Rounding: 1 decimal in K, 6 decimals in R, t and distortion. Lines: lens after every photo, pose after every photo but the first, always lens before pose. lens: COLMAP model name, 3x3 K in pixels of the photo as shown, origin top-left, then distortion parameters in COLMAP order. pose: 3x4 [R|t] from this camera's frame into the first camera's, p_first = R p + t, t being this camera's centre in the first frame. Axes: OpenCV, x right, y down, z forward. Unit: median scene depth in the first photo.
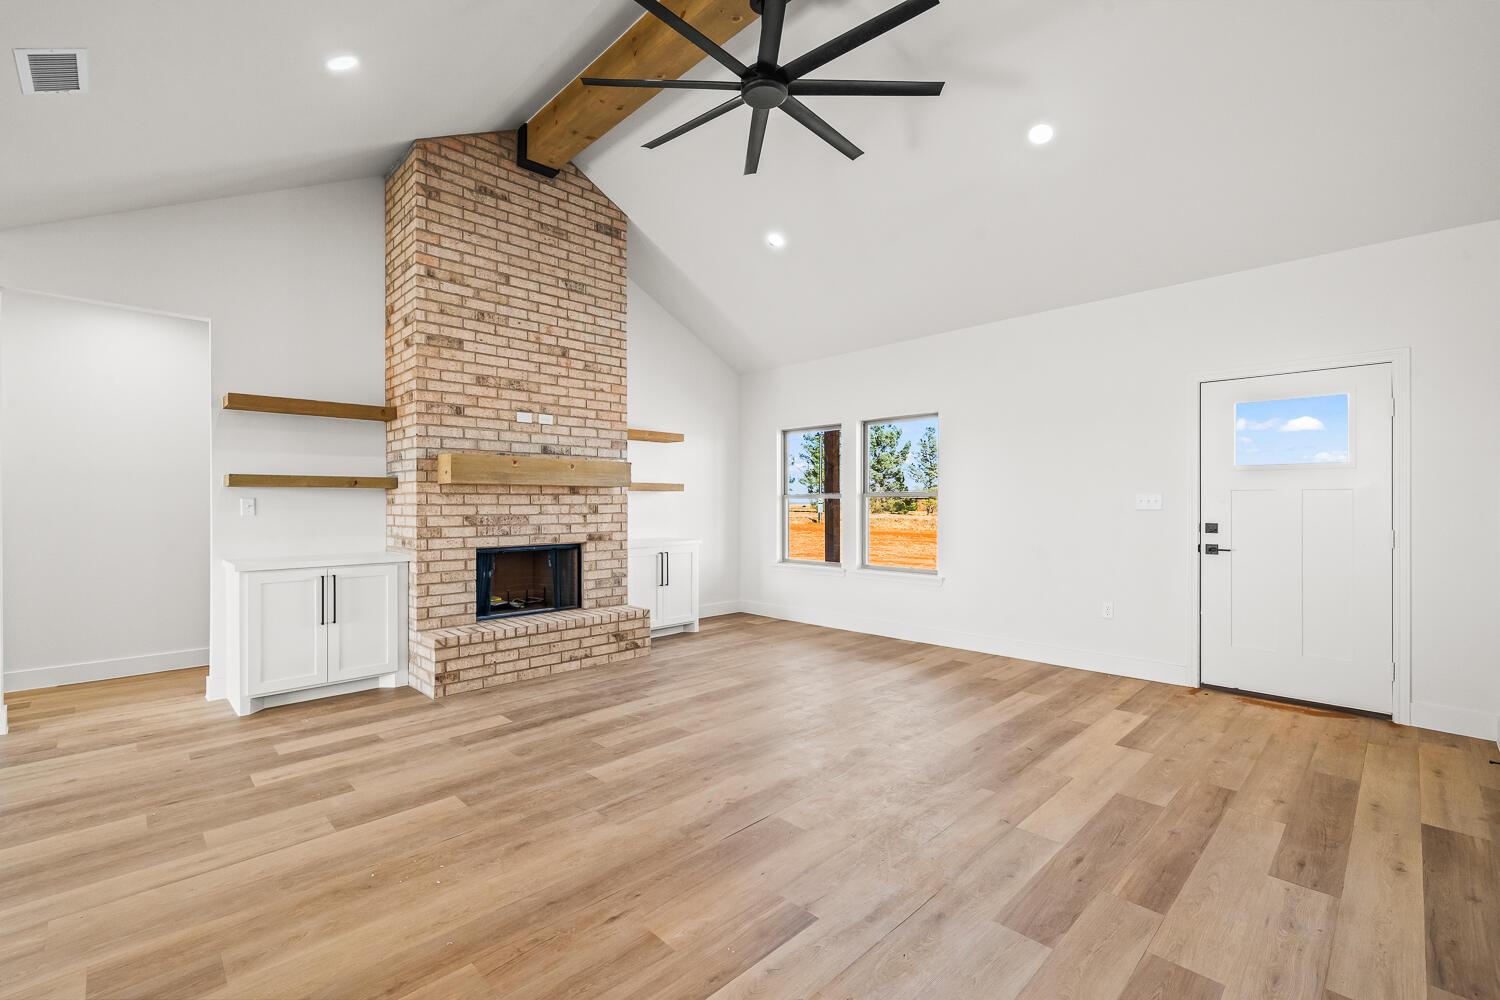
lens RADIAL K [[650.7, 0, 744.9], [0, 650.7, 502.5], [0, 0, 1]] dist [-0.002274, 0.000926]
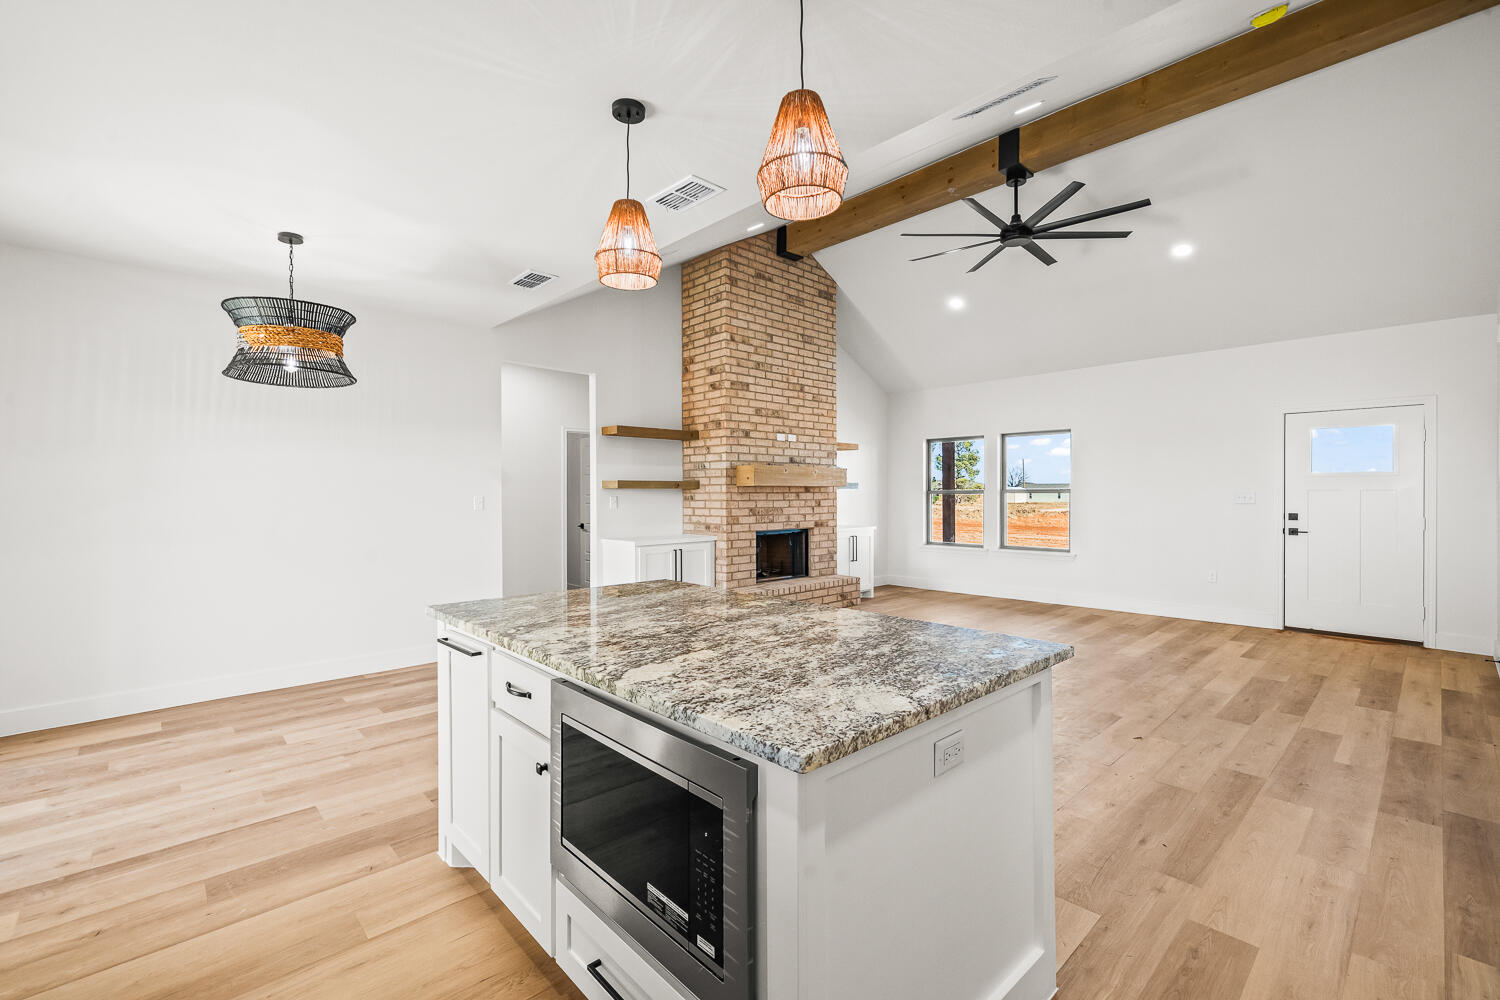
lens RADIAL K [[650.7, 0, 741.9], [0, 650.7, 497.6], [0, 0, 1]] dist [-0.002274, 0.000926]
pose [[0.999741, -0.001195, -0.022708, -0.416753], [0.001339, 0.999979, 0.006329, -0.011906], [0.022700, -0.006358, 0.999722, -0.410030]]
